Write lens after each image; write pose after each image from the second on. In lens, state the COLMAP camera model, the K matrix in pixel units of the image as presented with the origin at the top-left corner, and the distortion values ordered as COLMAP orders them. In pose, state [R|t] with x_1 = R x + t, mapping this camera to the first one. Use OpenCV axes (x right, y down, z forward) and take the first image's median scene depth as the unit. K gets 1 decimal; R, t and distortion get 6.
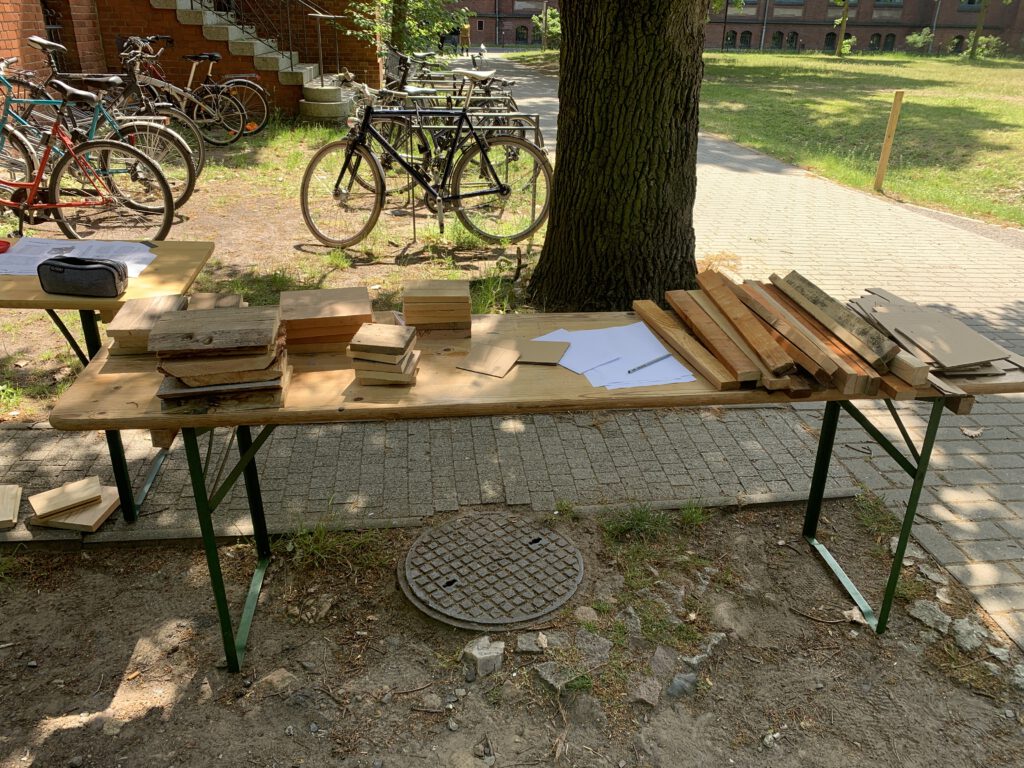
lens RADIAL K [[798.4, 0, 512.0], [0, 798.4, 384.0], [0, 0, 1]] dist [-0.052339, 0.052986]
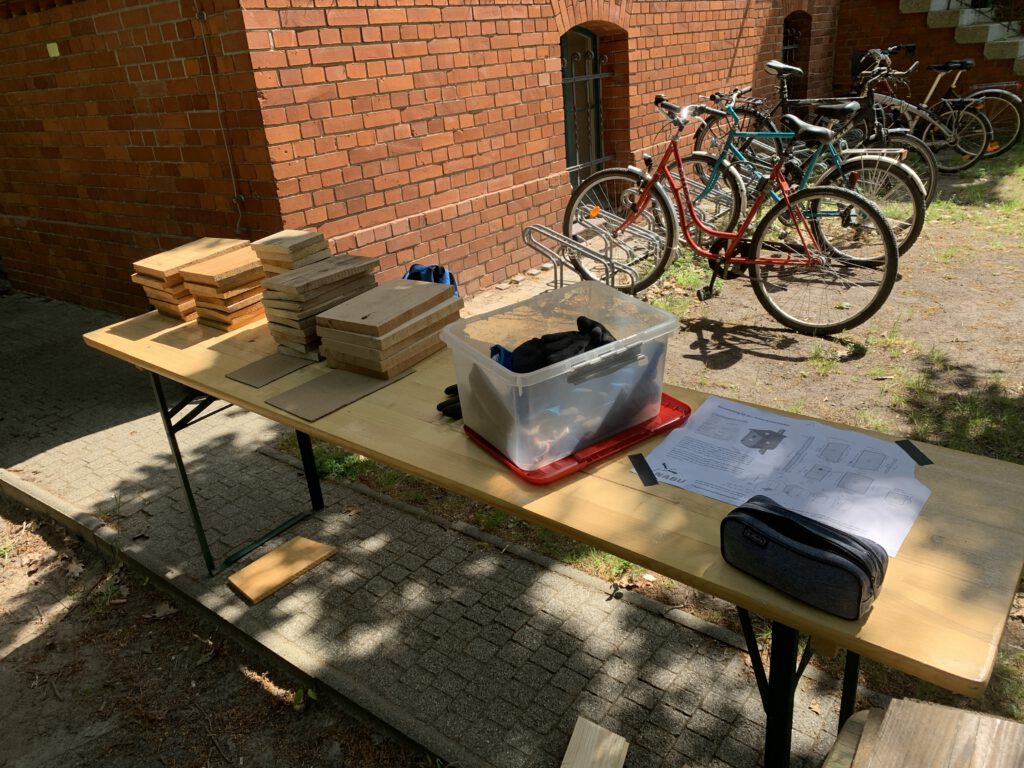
lens RADIAL K [[770.7, 0, 512.0], [0, 770.7, 384.0], [0, 0, 1]] dist [0.027655, -0.010402]
pose [[0.696232, 0.203247, -0.688442, -0.115337], [-0.205371, 0.975387, 0.080266, -0.081609], [0.687811, 0.085502, 0.720836, 0.165071]]
